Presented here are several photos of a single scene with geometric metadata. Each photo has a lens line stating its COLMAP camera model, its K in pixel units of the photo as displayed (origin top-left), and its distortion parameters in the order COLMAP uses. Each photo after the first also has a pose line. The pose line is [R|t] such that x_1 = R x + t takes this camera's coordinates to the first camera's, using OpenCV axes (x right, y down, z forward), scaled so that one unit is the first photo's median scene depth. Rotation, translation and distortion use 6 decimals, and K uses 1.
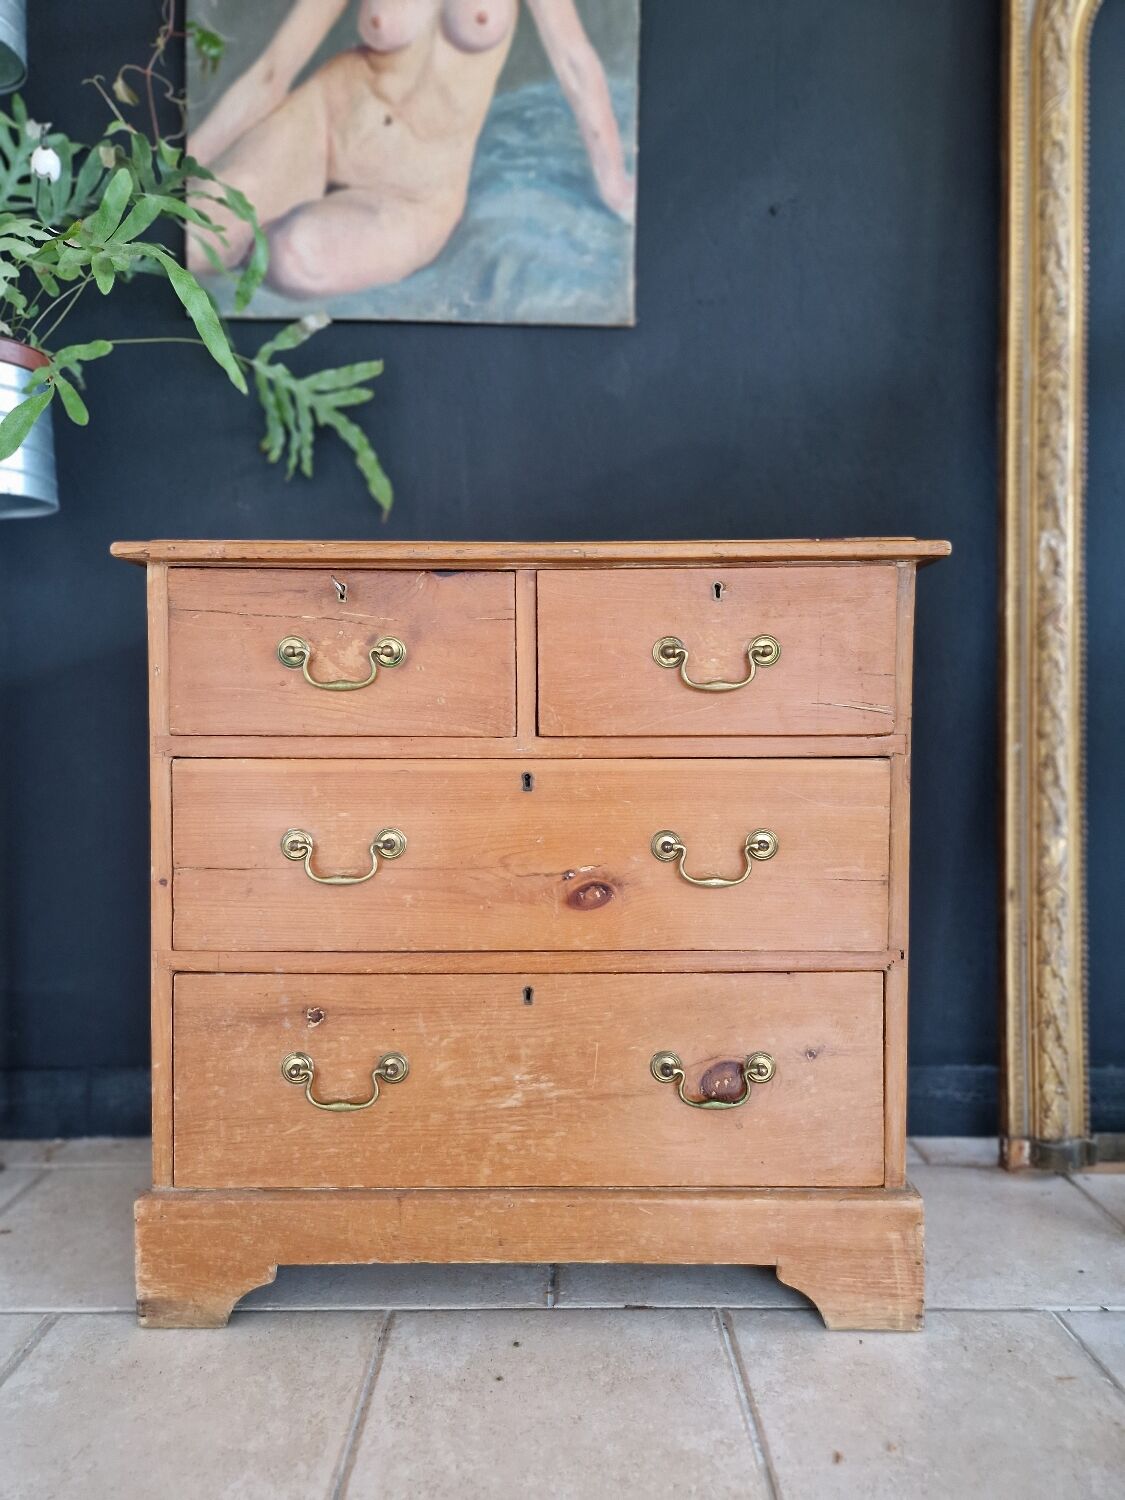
lens RADIAL K [[1079.6, 0, 562.5], [0, 1079.6, 750.0], [0, 0, 1]] dist [0.086599, -0.096497]
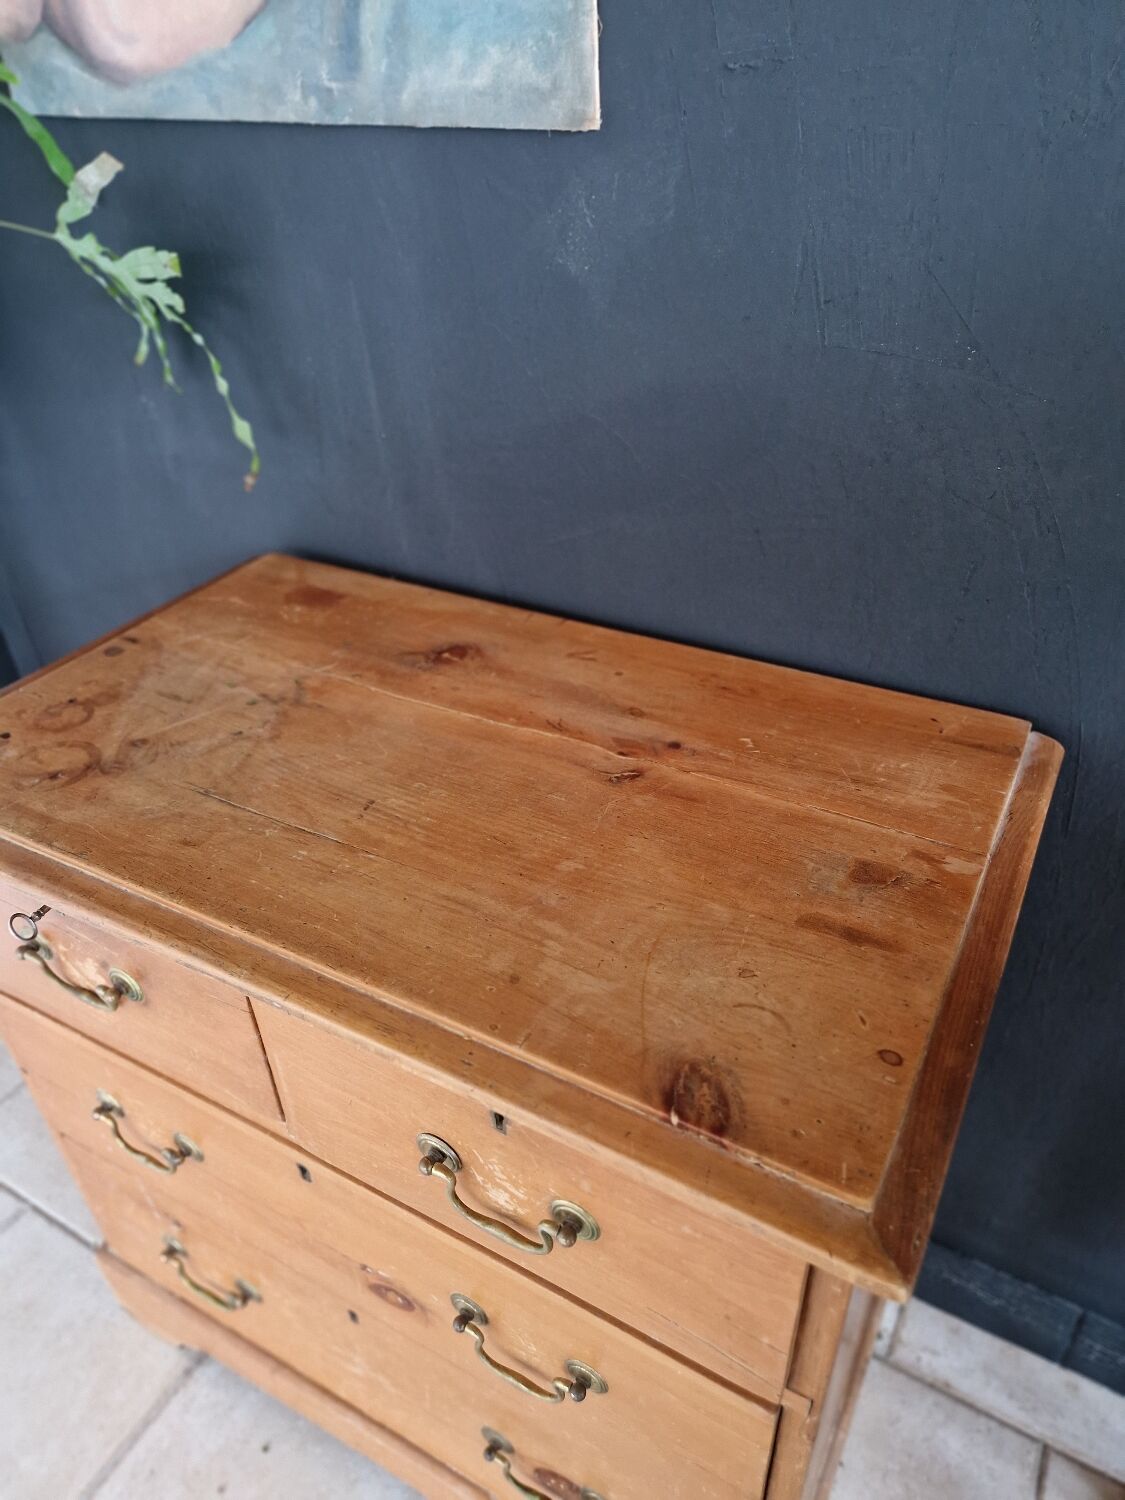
lens RADIAL K [[1018.3, 0, 566.5], [0, 1018.3, 755.5], [0, 0, 1]] dist [0.054352, -0.055506]
pose [[0.881208, 0.247667, -0.402658, 0.331519], [0.008910, 0.842921, 0.537963, -0.576492], [0.472644, -0.477645, 0.740582, 0.694008]]
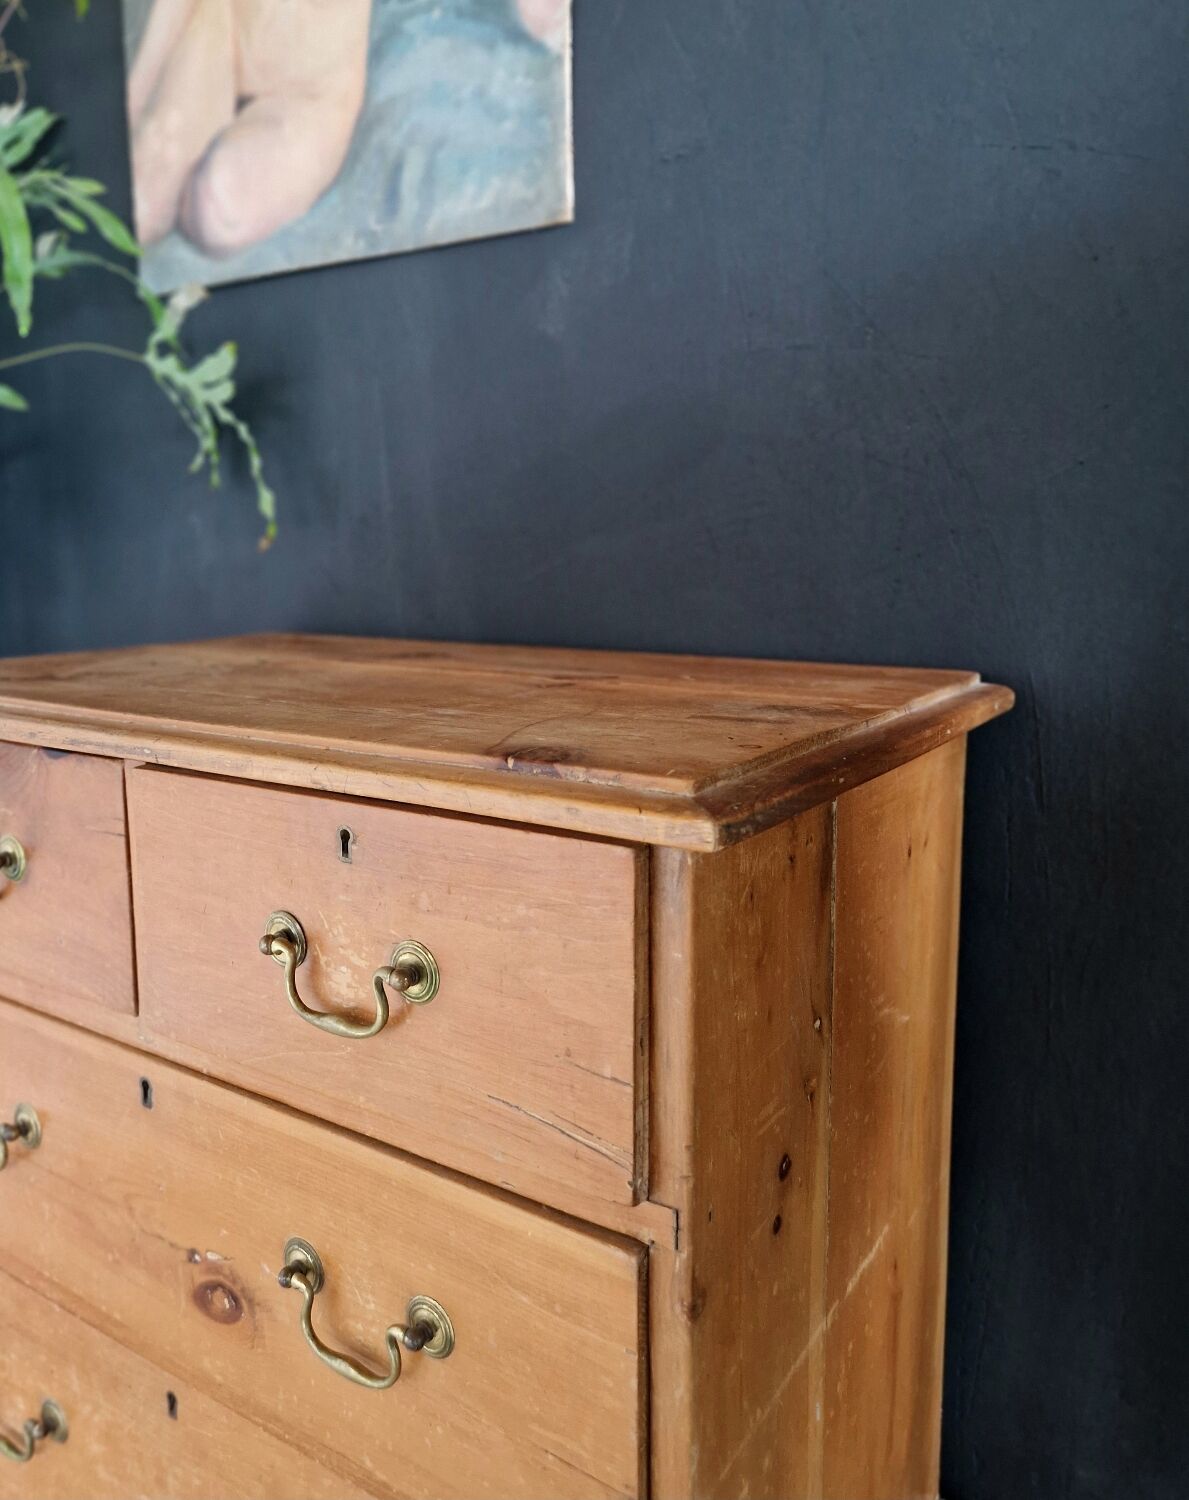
lens RADIAL K [[1135.5, 0, 572.2], [0, 1135.5, 683.9], [0, 0, 1]] dist [0.041981, -0.006644]
pose [[0.833962, 0.064144, -0.548081, 0.517031], [-0.017037, 0.995741, 0.090611, -0.268010], [0.551559, -0.066229, 0.831503, 0.590967]]
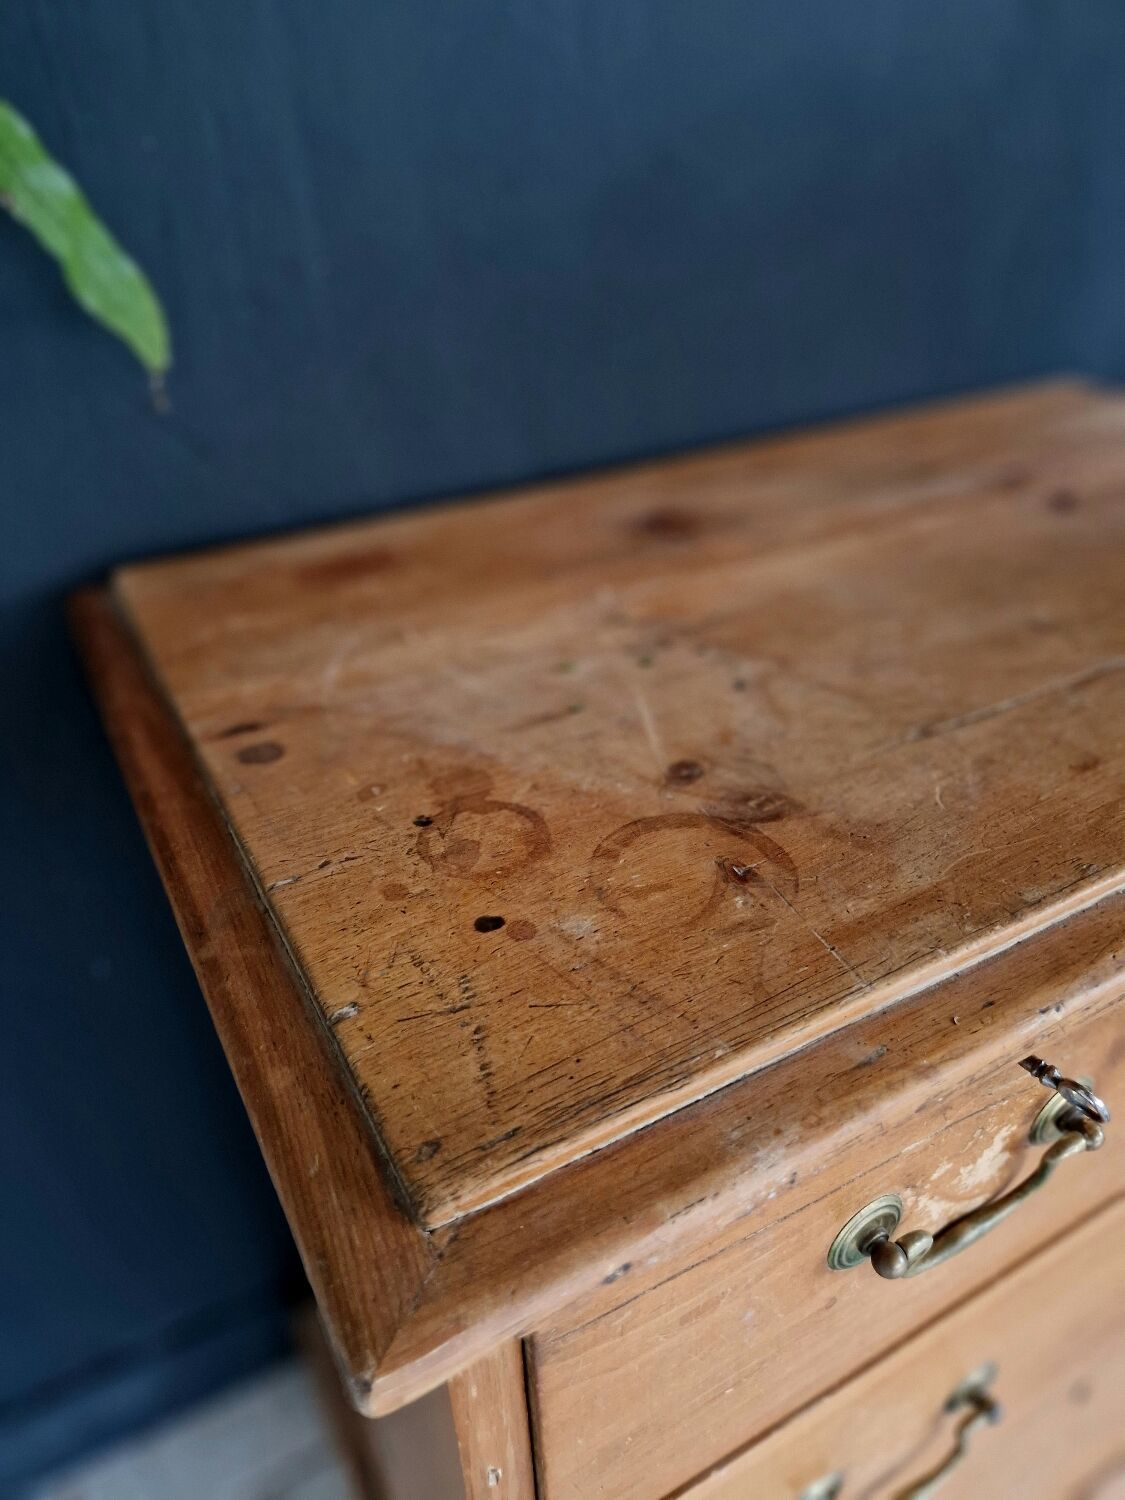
lens RADIAL K [[1032.6, 0, 561.4], [0, 1032.6, 766.6], [0, 0, 1]] dist [0.057585, -0.062556]
pose [[0.869375, -0.284695, 0.403901, -0.412107], [0.048373, 0.862465, 0.503800, -0.375084], [-0.491780, -0.418453, 0.763577, 0.847530]]
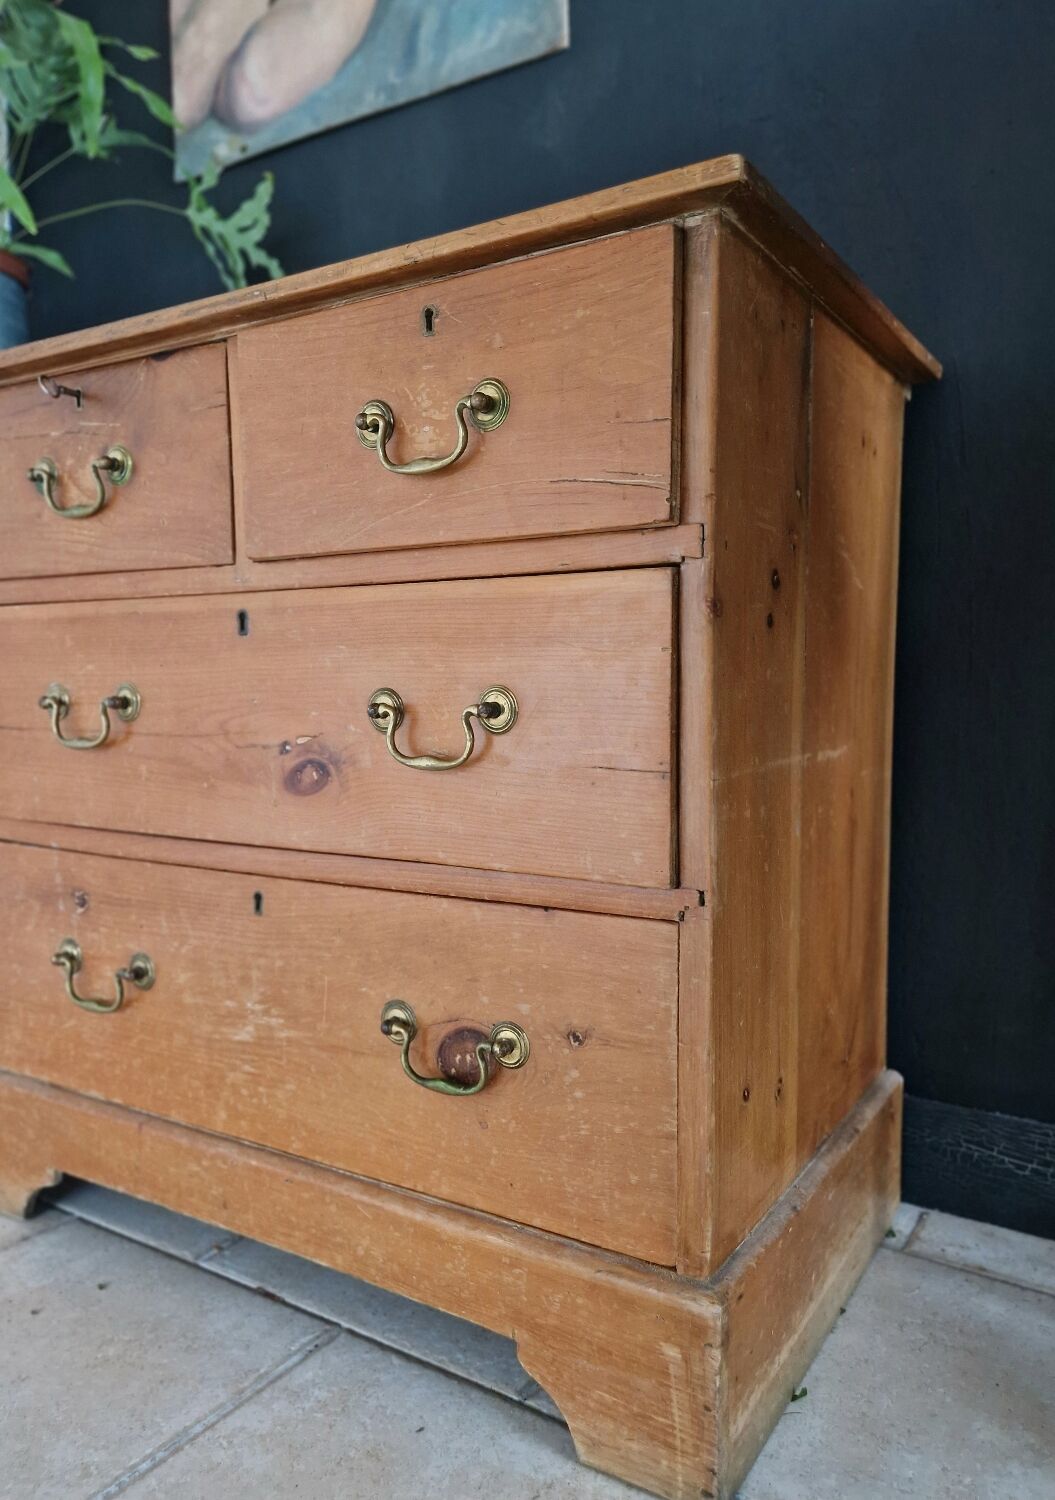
lens RADIAL K [[1071.4, 0, 558.6], [0, 1071.4, 760.6], [0, 0, 1]] dist [0.071869, -0.071312]
pose [[0.859681, 0.038183, -0.509402, 0.541152], [-0.018192, 0.998858, 0.044168, 0.087487], [0.510507, -0.028704, 0.859395, 0.453745]]
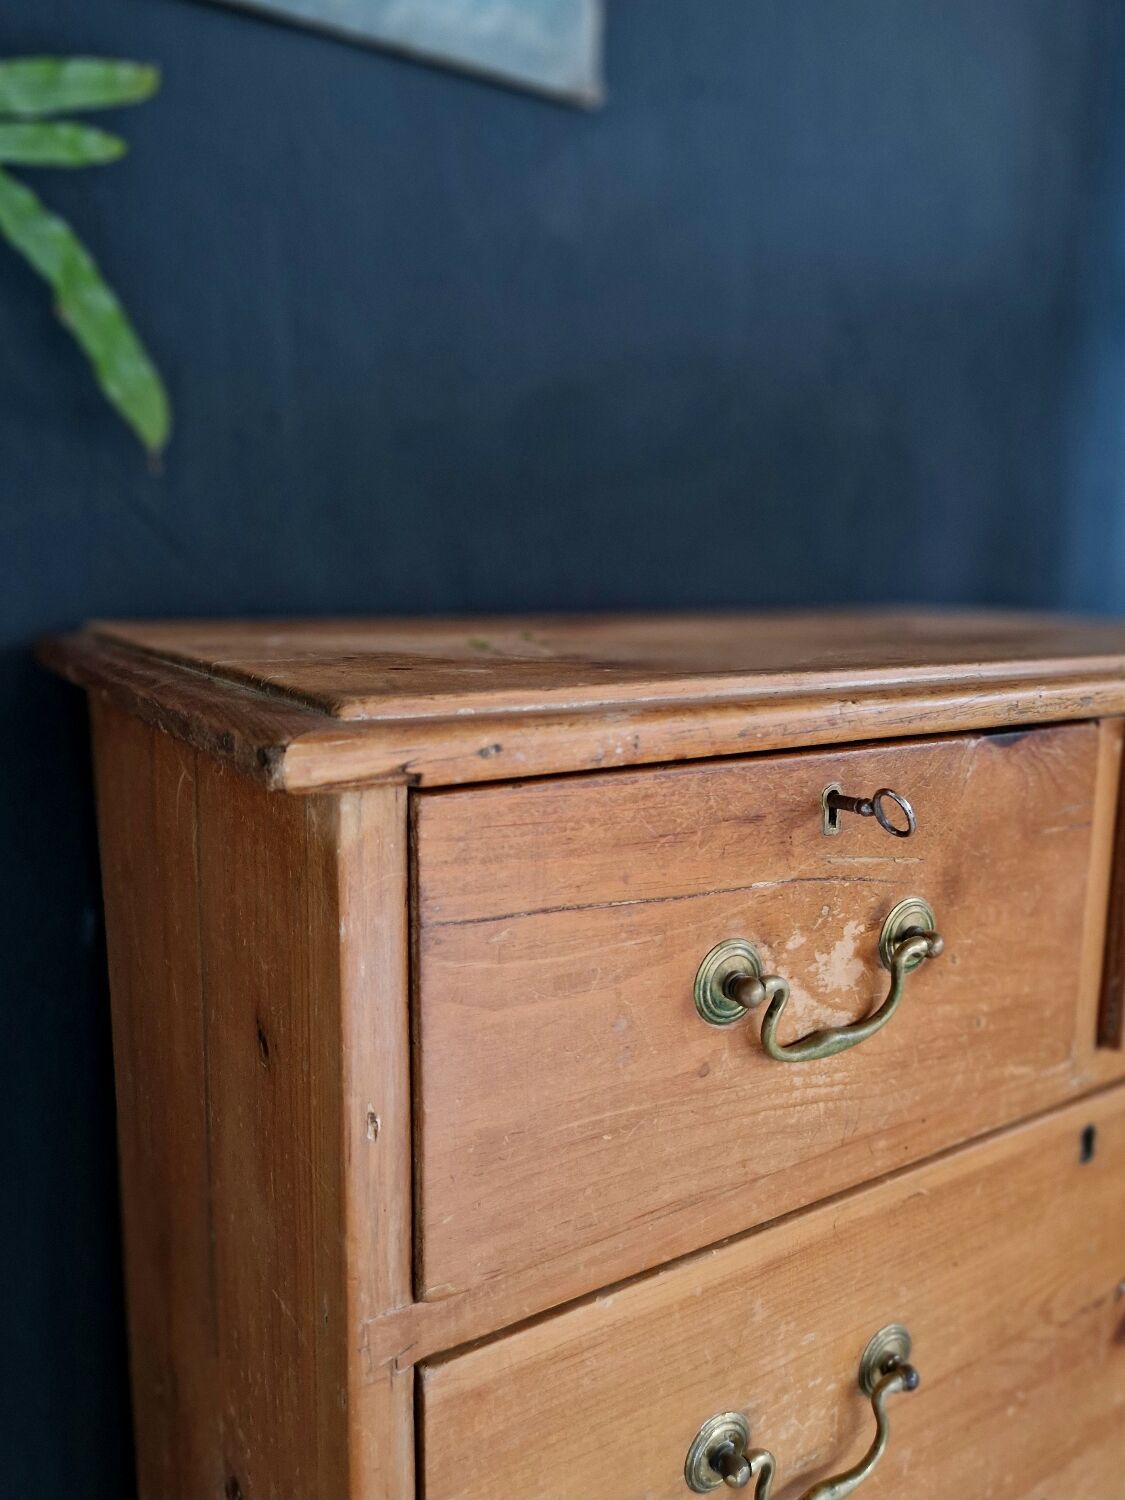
lens RADIAL K [[1079.6, 0, 562.5], [0, 1079.6, 750.0], [0, 0, 1]] dist [0.086599, -0.096497]
pose [[0.842037, -0.081775, 0.533186, -0.476936], [0.012962, 0.991224, 0.131554, -0.213575], [-0.539264, -0.103862, 0.835707, 0.721104]]
